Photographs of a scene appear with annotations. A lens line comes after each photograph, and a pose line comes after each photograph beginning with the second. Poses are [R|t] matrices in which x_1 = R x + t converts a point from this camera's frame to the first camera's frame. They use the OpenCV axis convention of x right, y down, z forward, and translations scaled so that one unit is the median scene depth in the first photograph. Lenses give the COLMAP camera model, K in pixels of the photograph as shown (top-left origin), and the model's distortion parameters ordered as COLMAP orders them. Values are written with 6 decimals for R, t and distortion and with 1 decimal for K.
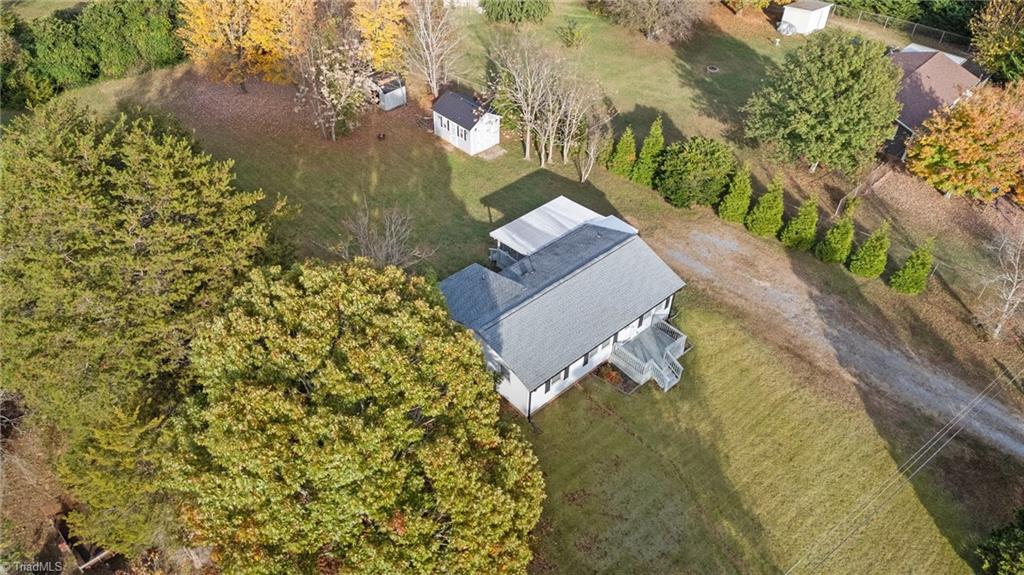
lens RADIAL K [[773.6, 0, 512.0], [0, 773.6, 287.5], [0, 0, 1]] dist [0.094152, -0.001711]
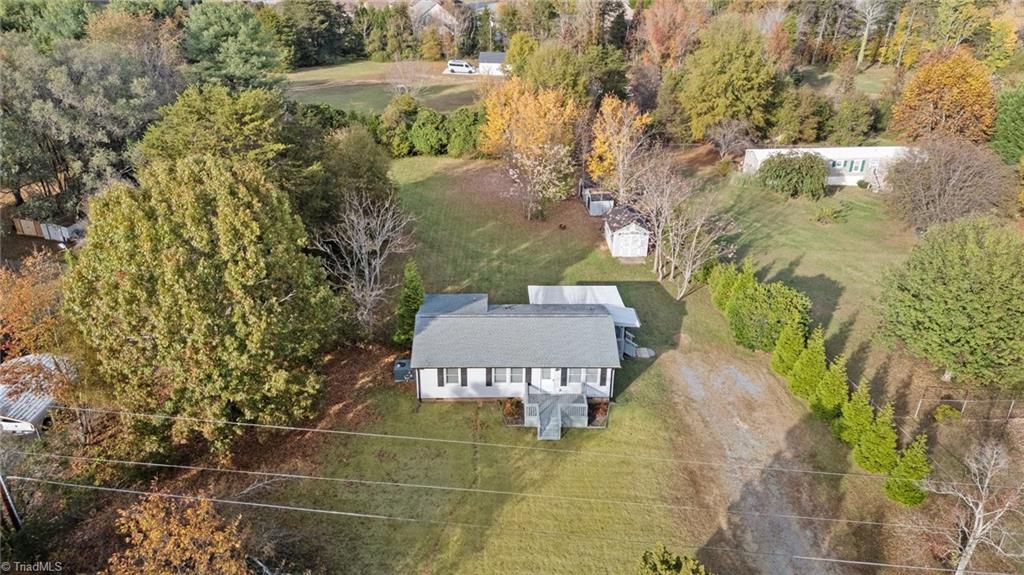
lens RADIAL K [[773.6, 0, 512.0], [0, 773.6, 287.5], [0, 0, 1]] dist [0.094152, -0.001711]
pose [[0.753219, 0.287717, -0.591506, 0.677800], [-0.435129, 0.892329, -0.120047, 0.086241], [0.493279, 0.347803, 0.797314, 0.084254]]
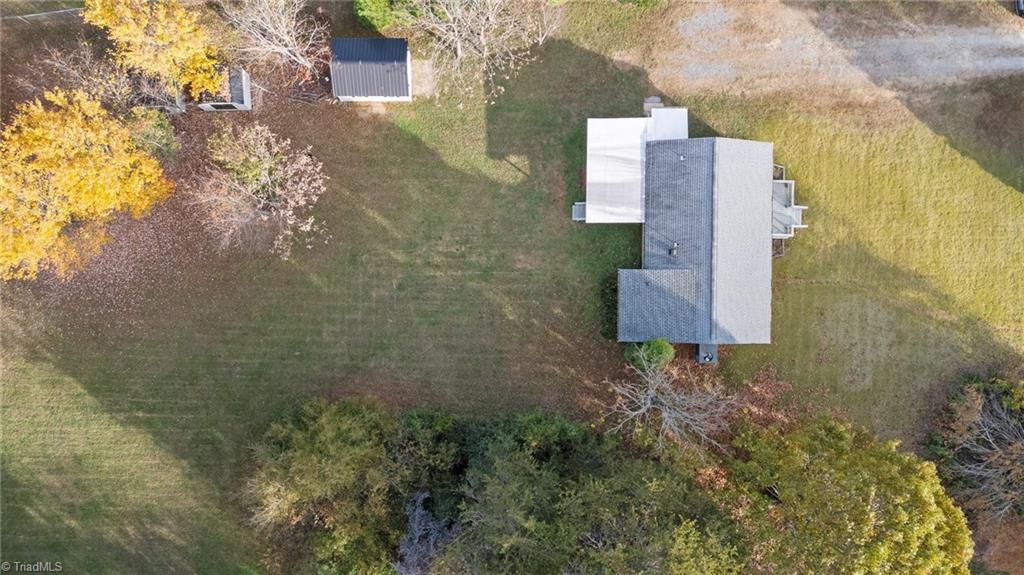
lens RADIAL K [[773.6, 0, 512.0], [0, 773.6, 287.5], [0, 0, 1]] dist [0.094152, -0.001711]
pose [[0.680783, -0.732228, 0.019411, -0.186505], [0.436024, 0.426398, 0.792507, -0.925158], [-0.588573, -0.531062, 0.609554, 0.441588]]
